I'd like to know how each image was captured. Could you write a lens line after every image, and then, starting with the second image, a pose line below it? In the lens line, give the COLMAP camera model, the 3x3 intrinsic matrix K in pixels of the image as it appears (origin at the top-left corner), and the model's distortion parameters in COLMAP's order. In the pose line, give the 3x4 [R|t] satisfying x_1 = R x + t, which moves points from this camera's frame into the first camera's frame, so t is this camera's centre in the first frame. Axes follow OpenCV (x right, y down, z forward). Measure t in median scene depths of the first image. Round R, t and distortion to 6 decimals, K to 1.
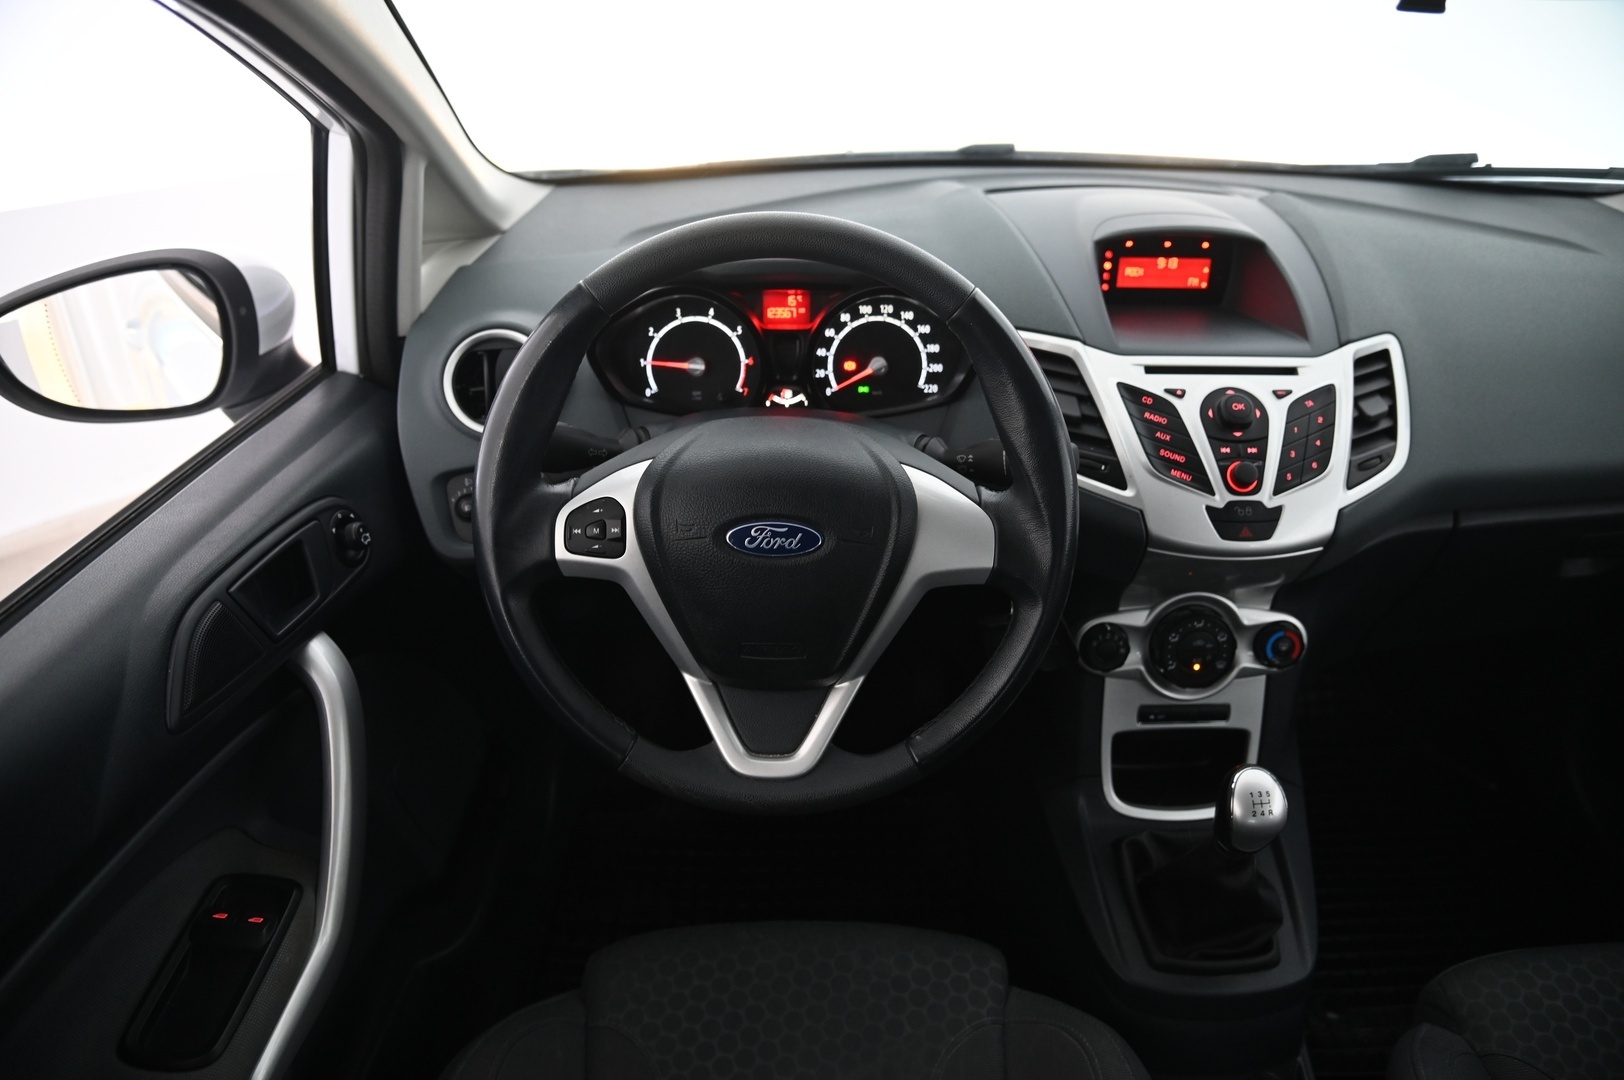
lens RADIAL K [[1099.1, 0, 812.0], [0, 1099.1, 540.0], [0, 0, 1]] dist [-0.121327, 0.060398]
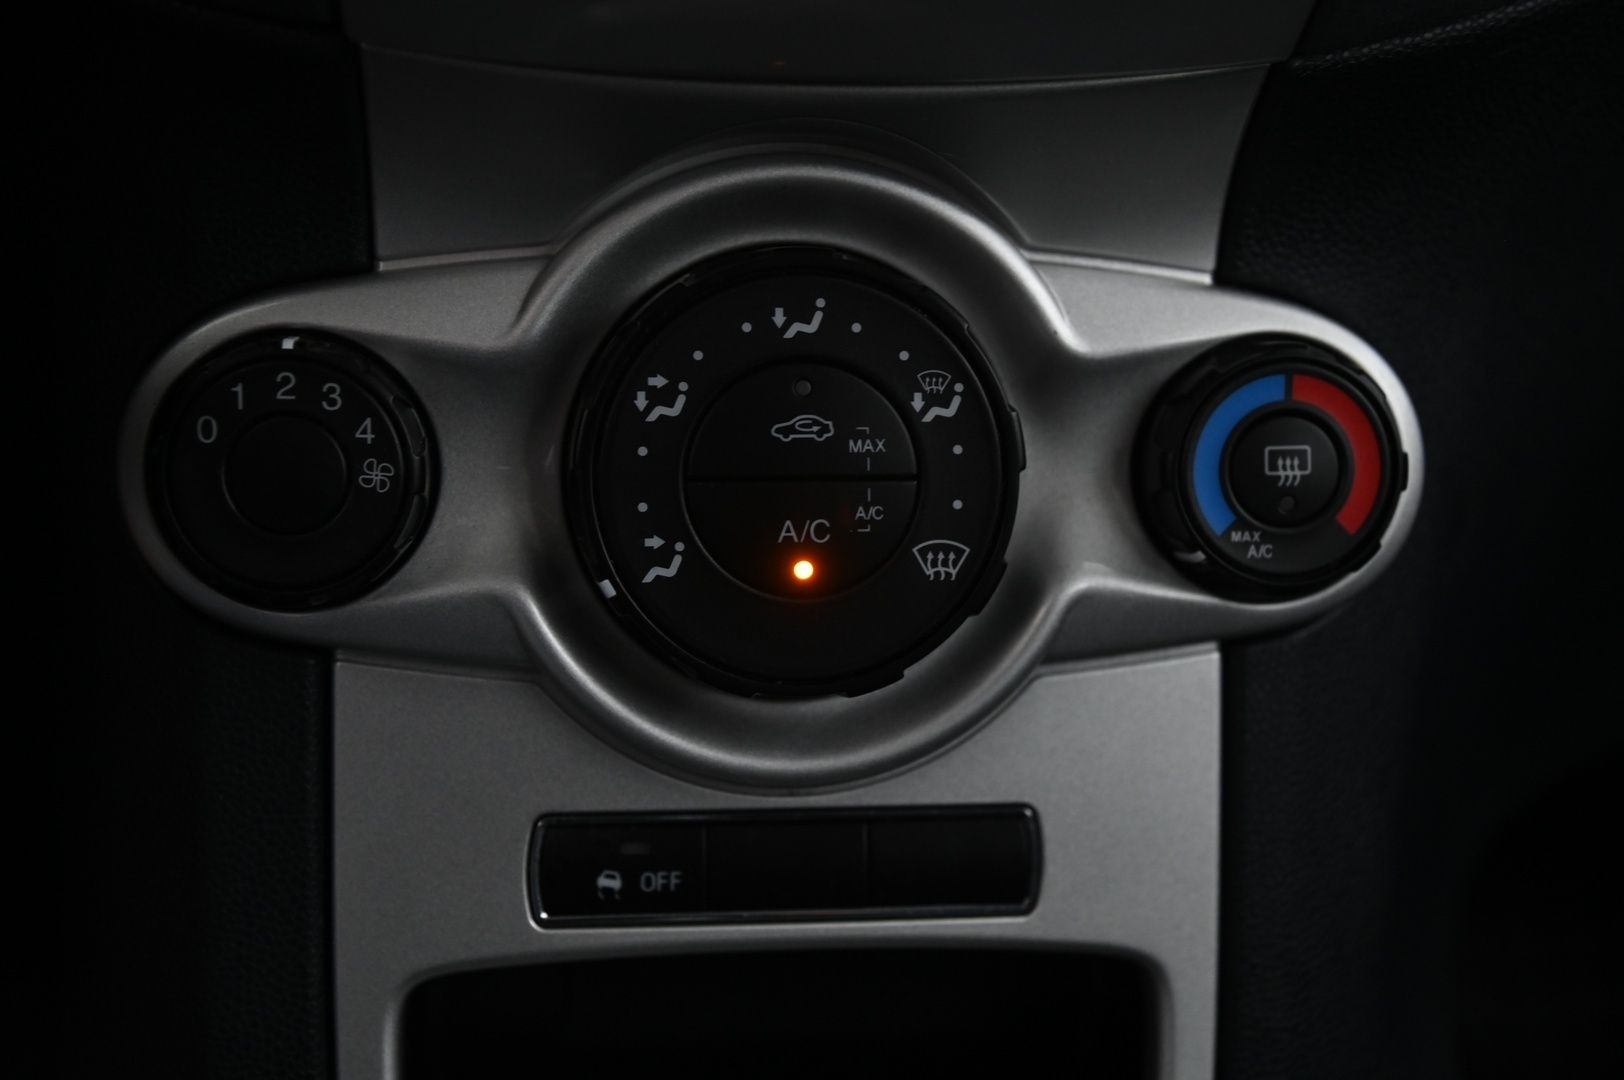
lens RADIAL K [[2478.8, 0, 812.0], [0, 2478.8, 540.0], [0, 0, 1]] dist [0.118618, 0.002753]
pose [[0.995132, -0.002229, 0.098526, 0.331850], [0.015801, 0.990419, -0.137189, 0.177948], [-0.097276, 0.138078, 0.985633, 0.619554]]
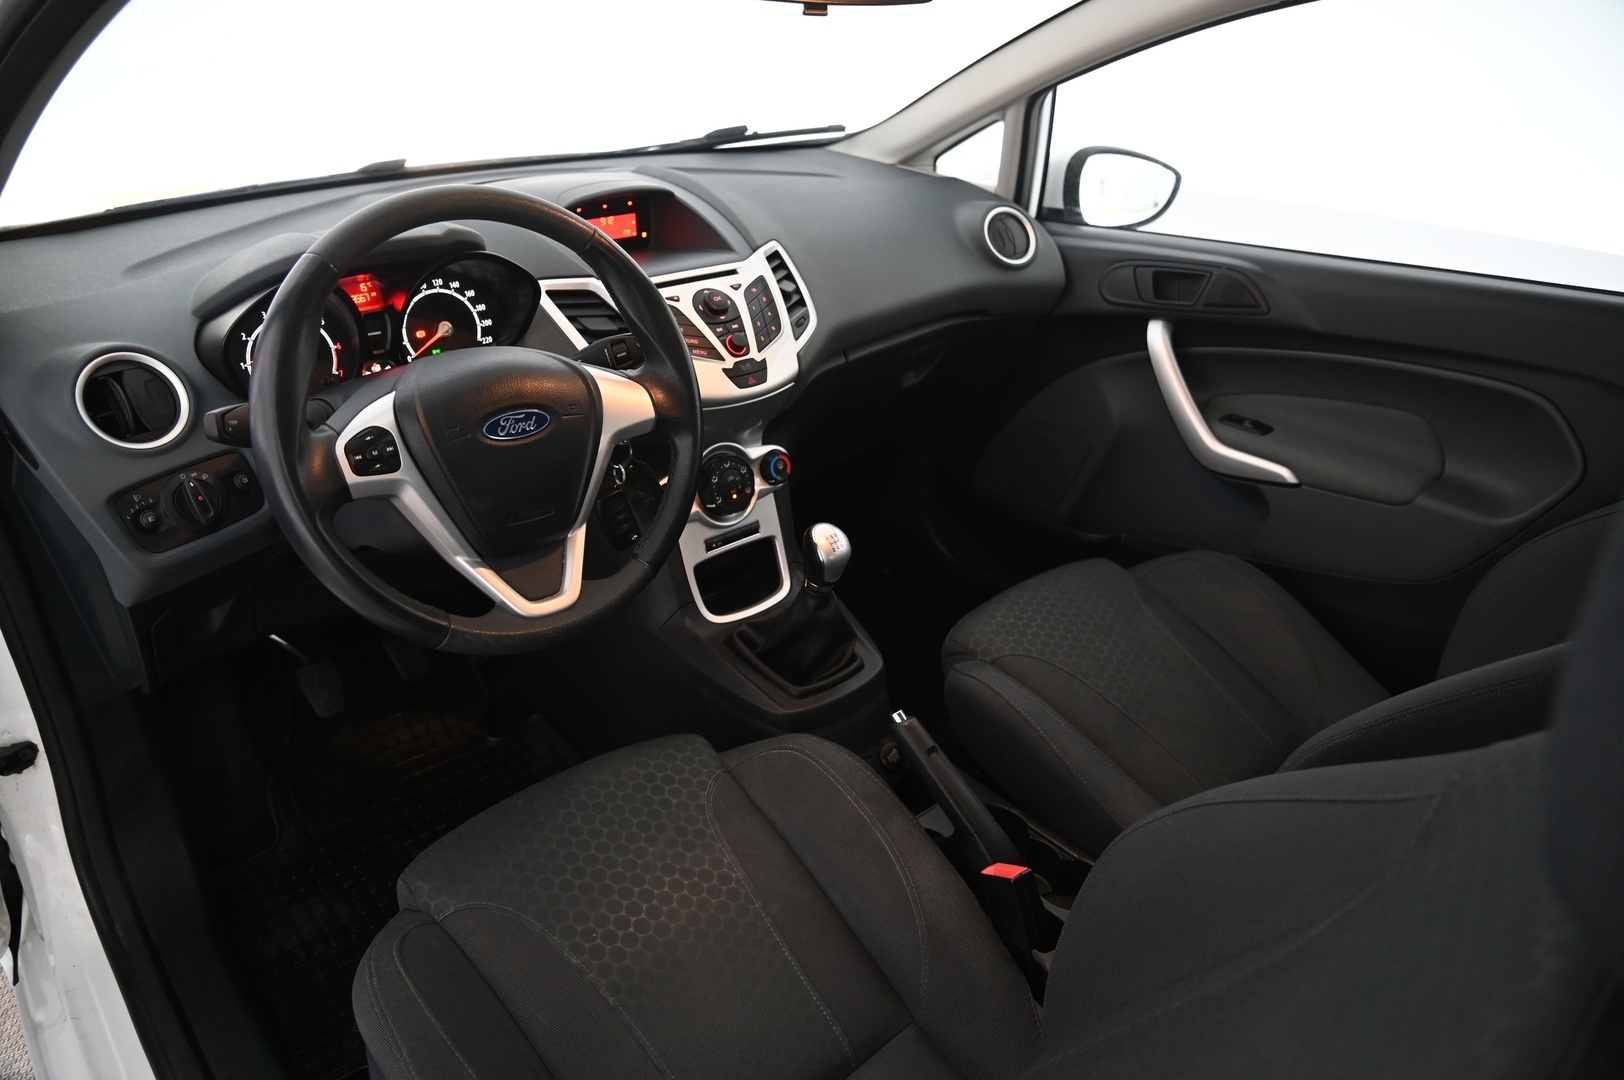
lens RADIAL K [[1114.8, 0, 812.0], [0, 1114.8, 540.0], [0, 0, 1]] dist [-0.122711, 0.070220]
pose [[0.750124, -0.285958, 0.596273, -0.444115], [0.310374, 0.948431, 0.064386, 0.115125], [-0.583936, 0.136770, 0.800195, -0.180431]]
